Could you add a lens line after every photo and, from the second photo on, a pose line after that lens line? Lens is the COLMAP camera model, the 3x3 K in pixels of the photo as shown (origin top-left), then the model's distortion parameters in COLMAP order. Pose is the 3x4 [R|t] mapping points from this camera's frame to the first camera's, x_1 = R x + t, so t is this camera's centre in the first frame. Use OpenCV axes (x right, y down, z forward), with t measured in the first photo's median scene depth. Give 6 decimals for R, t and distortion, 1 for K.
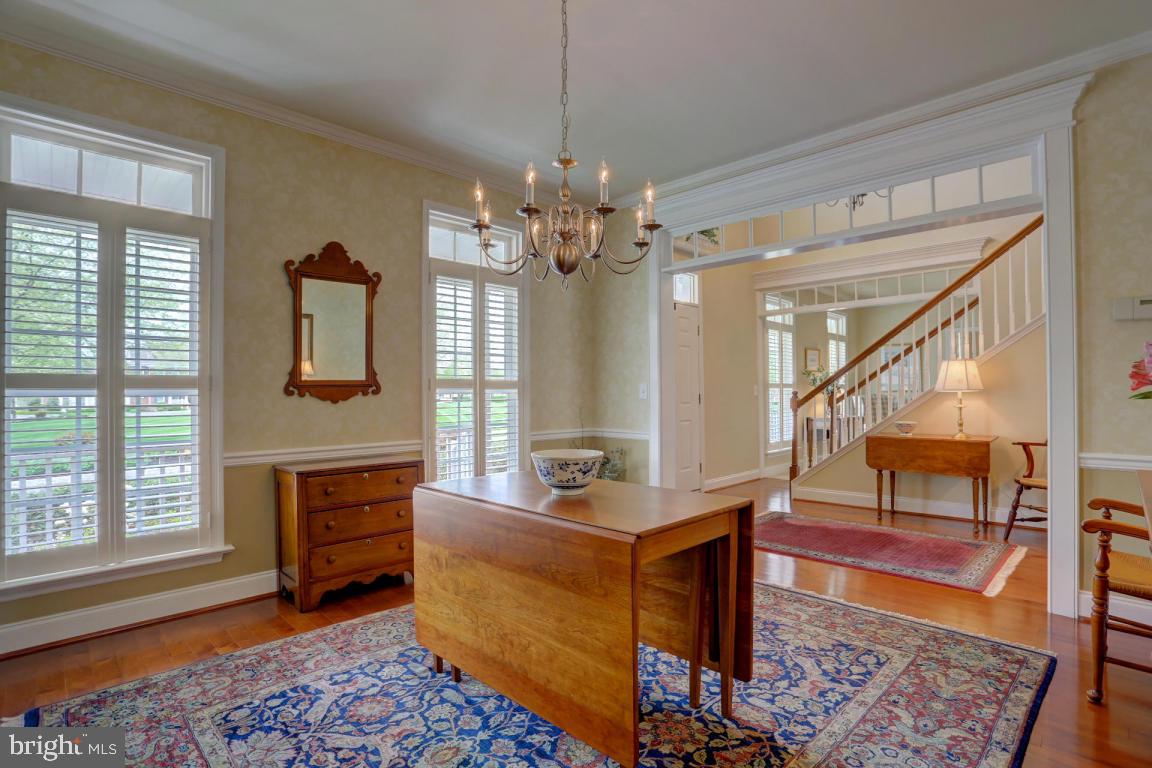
lens RADIAL K [[576.1, 0, 576.0], [0, 576.1, 384.0], [0, 0, 1]] dist [-0.060855, 0.021962]
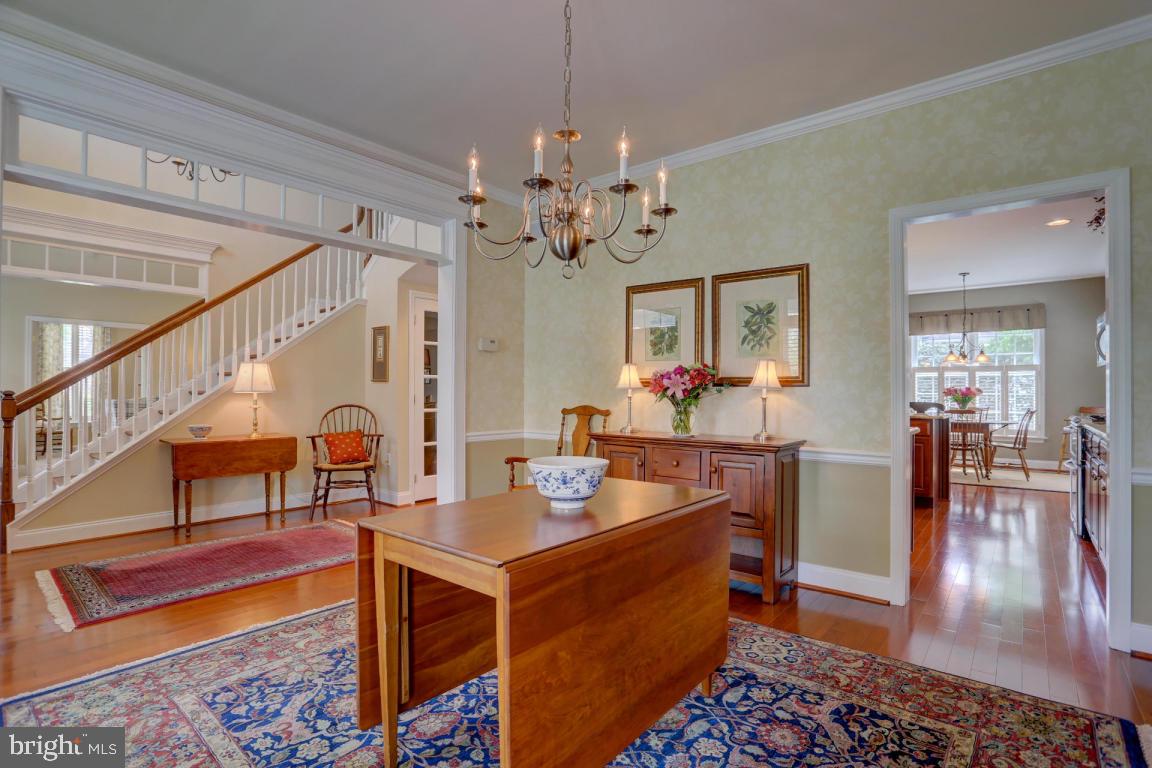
lens RADIAL K [[599.6, 0, 576.0], [0, 599.6, 384.0], [0, 0, 1]] dist [-0.002240, -0.000287]
pose [[-0.150075, 0.011812, 0.988604, -0.515873], [-0.028103, 0.999474, -0.016208, -0.000809], [-0.988275, -0.030215, -0.149664, 0.590966]]
